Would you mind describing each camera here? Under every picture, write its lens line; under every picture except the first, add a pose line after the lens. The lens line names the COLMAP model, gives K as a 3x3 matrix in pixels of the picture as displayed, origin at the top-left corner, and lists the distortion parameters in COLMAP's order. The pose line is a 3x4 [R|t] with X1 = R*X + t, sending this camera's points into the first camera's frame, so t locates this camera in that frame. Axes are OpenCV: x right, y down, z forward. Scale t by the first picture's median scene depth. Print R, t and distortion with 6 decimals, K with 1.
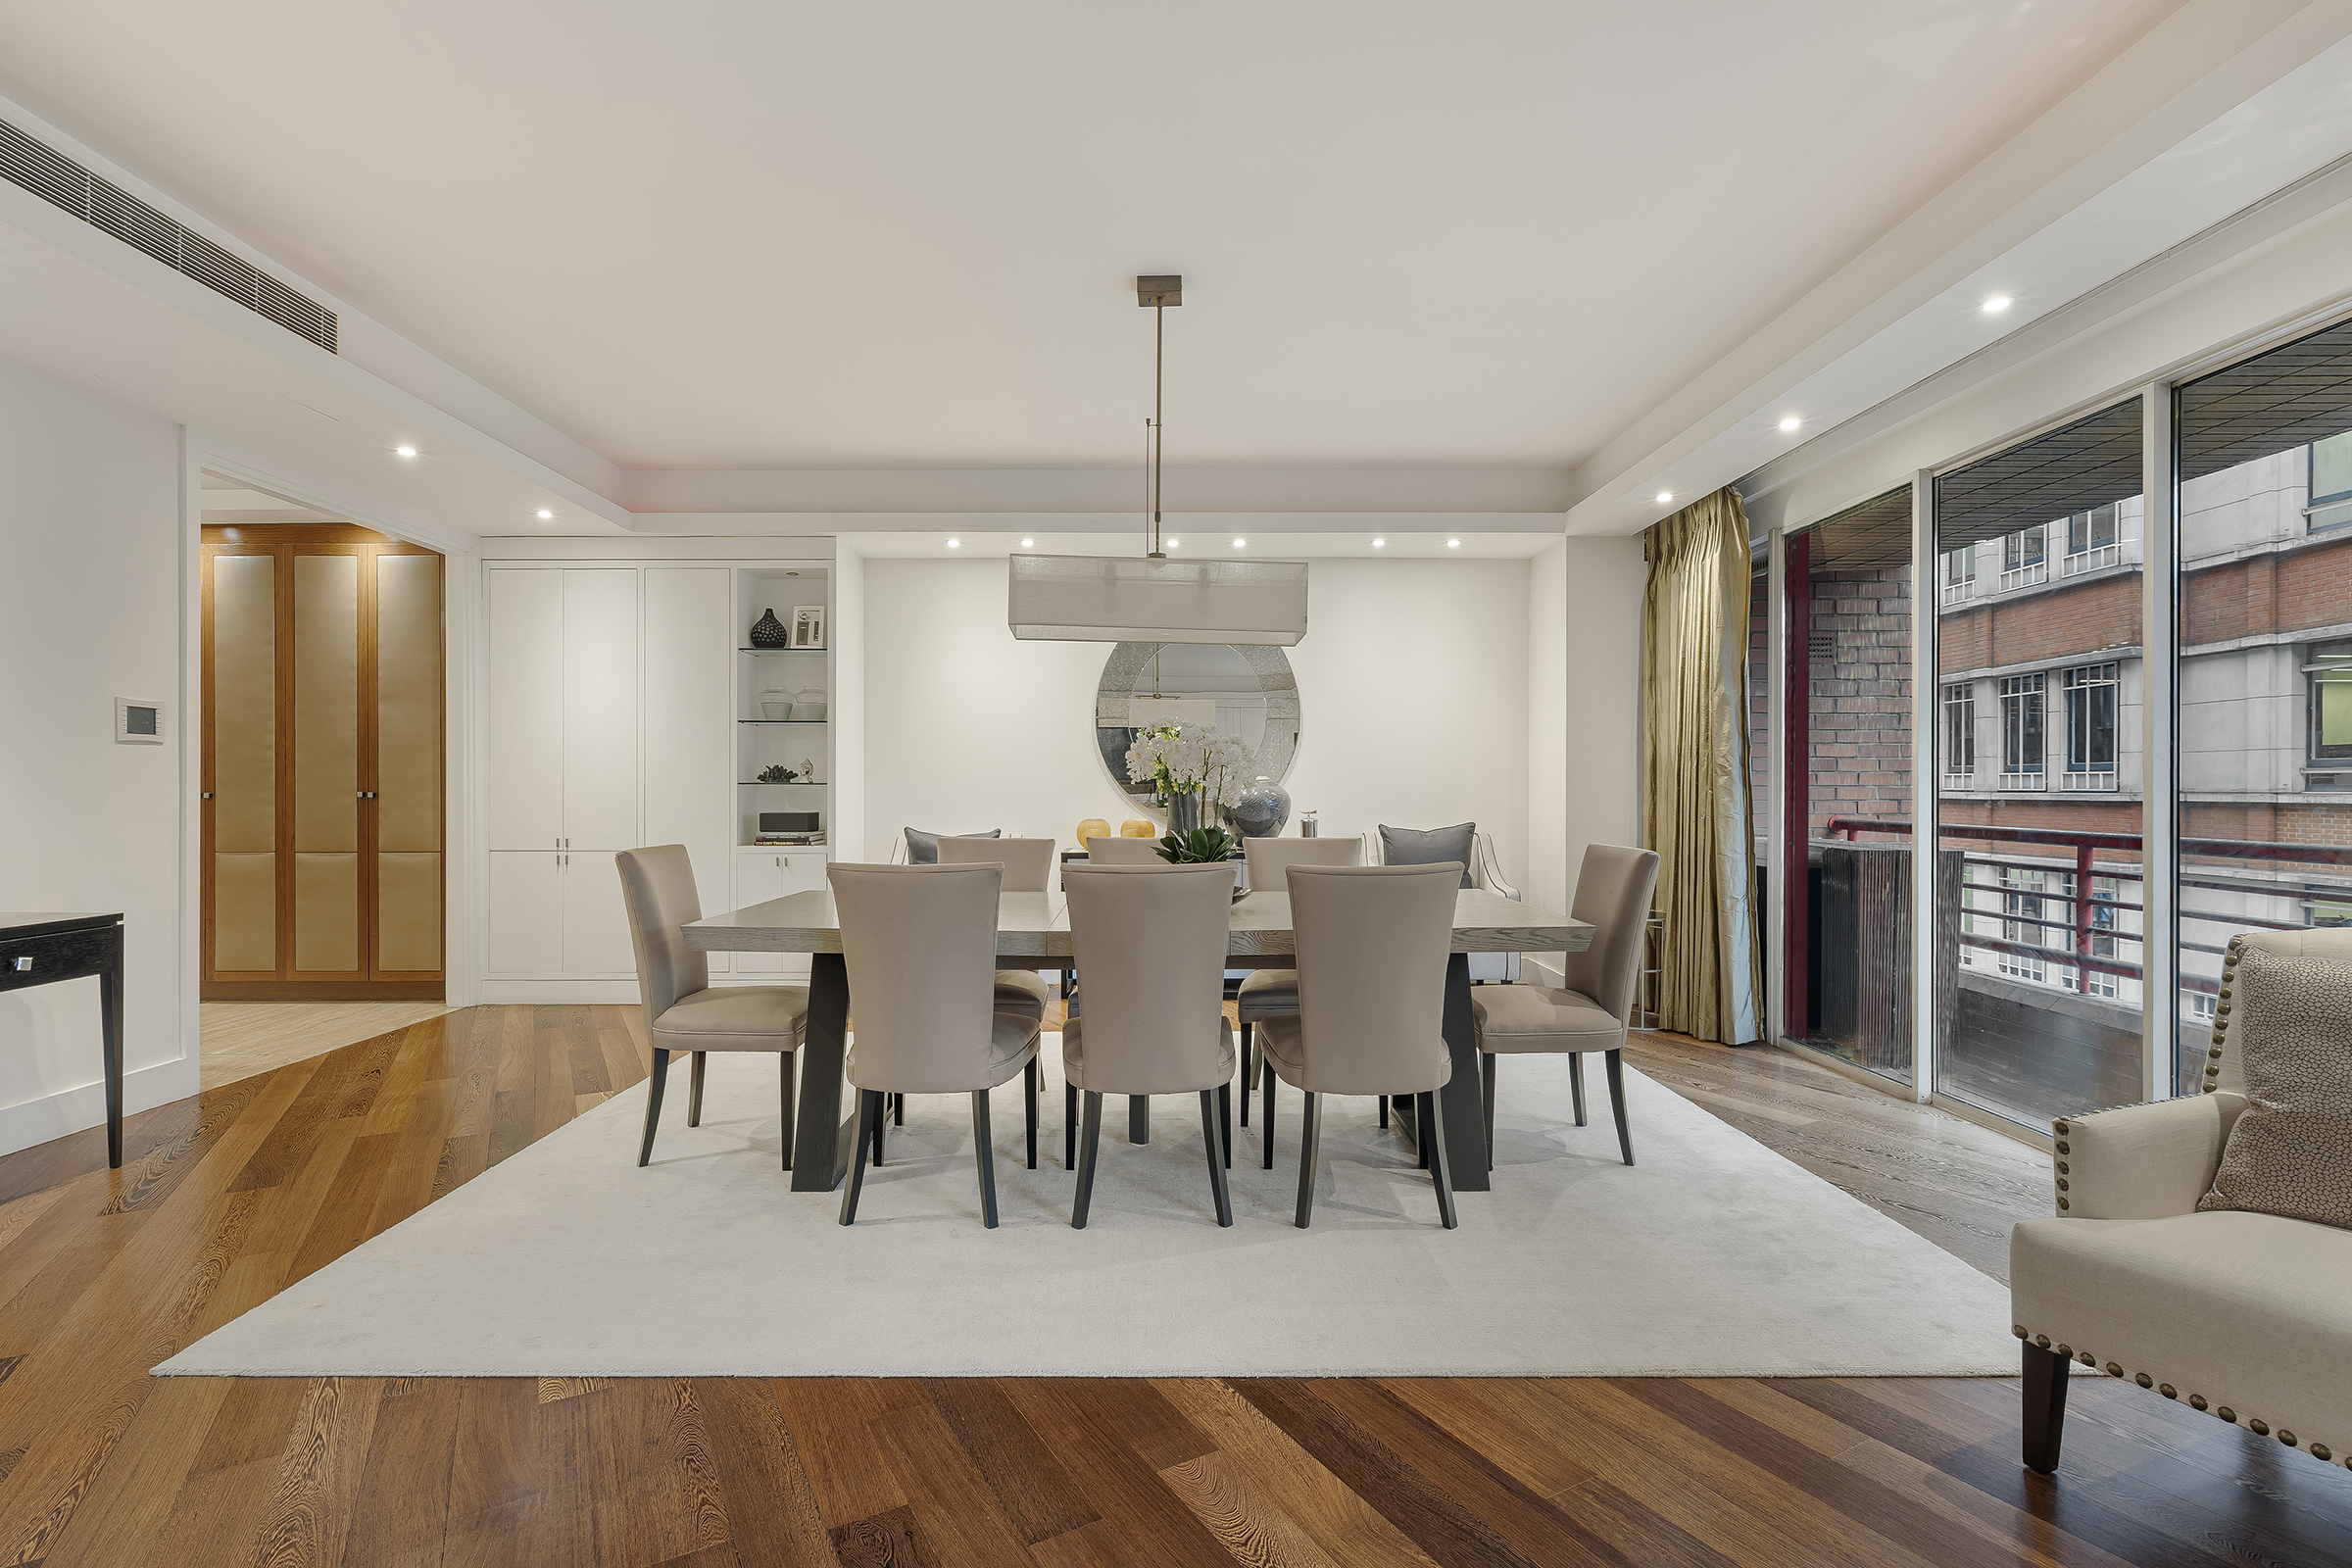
lens RADIAL K [[1140.3, 0, 1176.0], [0, 1140.3, 784.0], [0, 0, 1]] dist [-0.040484, 0.000204]
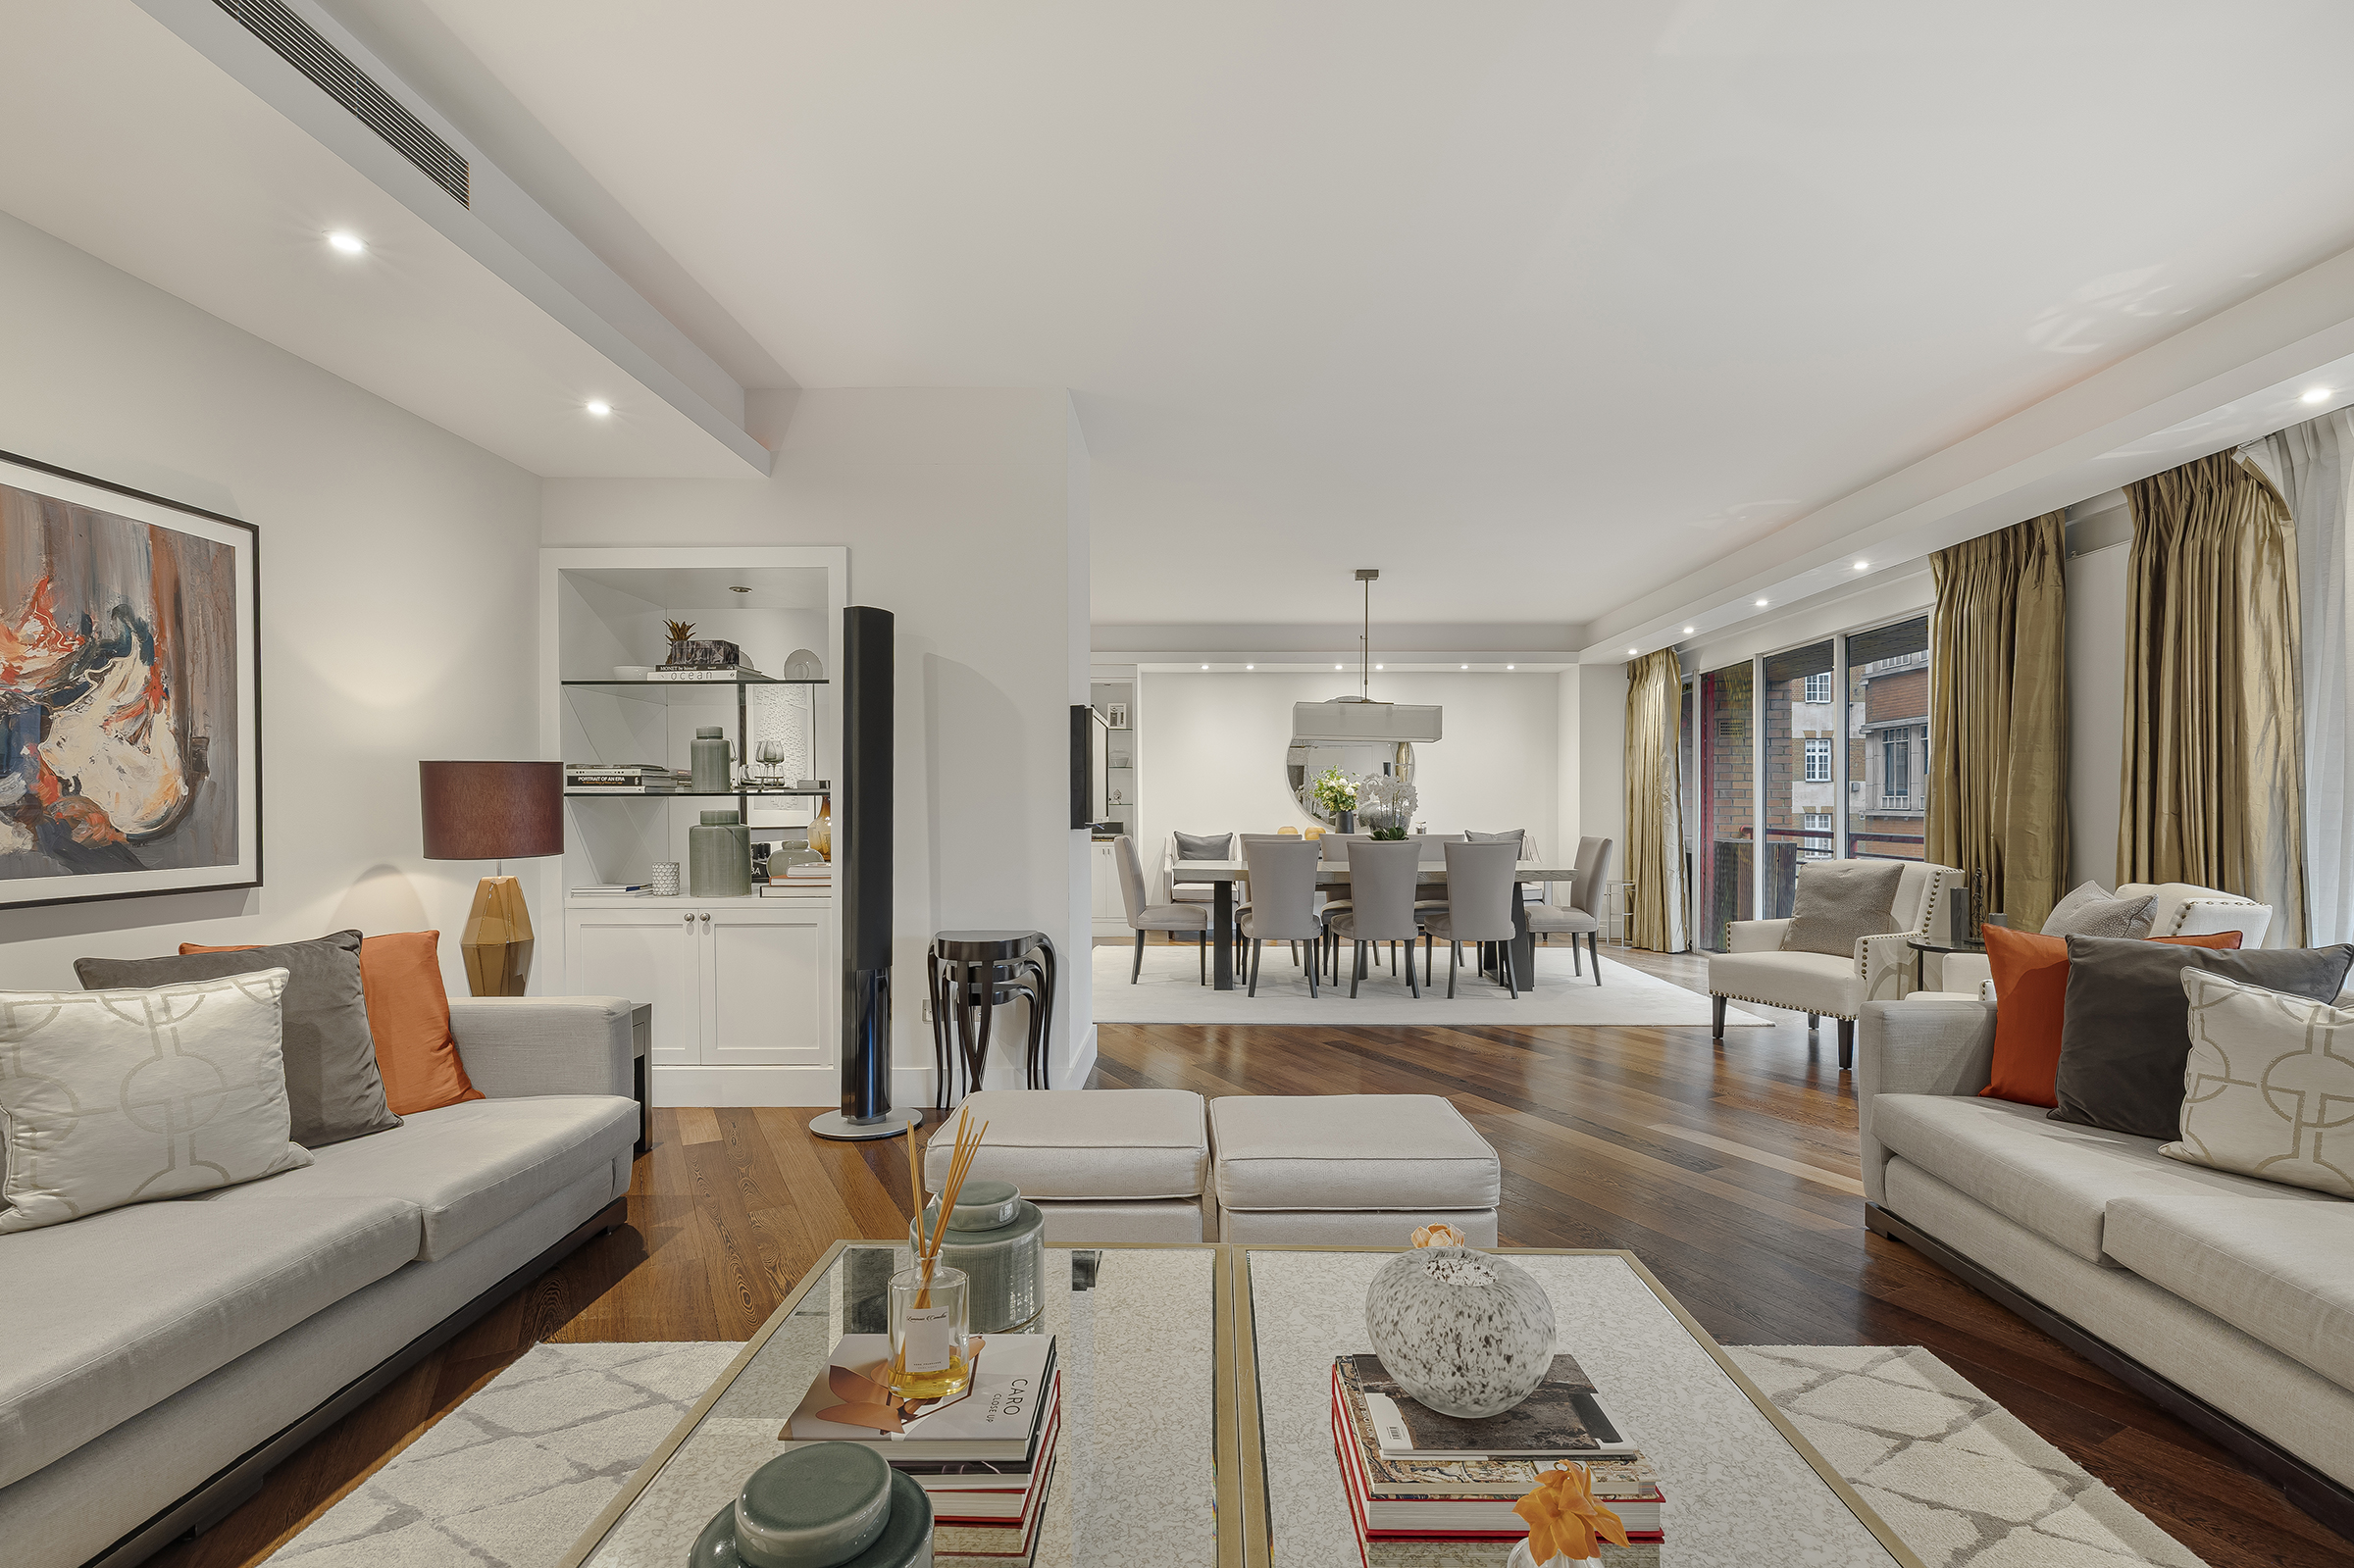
lens RADIAL K [[1064.3, 0, 1178.7], [0, 1064.3, 824.9], [0, 0, 1]] dist [0.003091, 0.000340]
pose [[0.998726, 0.005631, -0.050147, -0.215335], [-0.004099, 0.999523, 0.030599, -0.020506], [0.050296, -0.030354, 0.998273, -0.764498]]
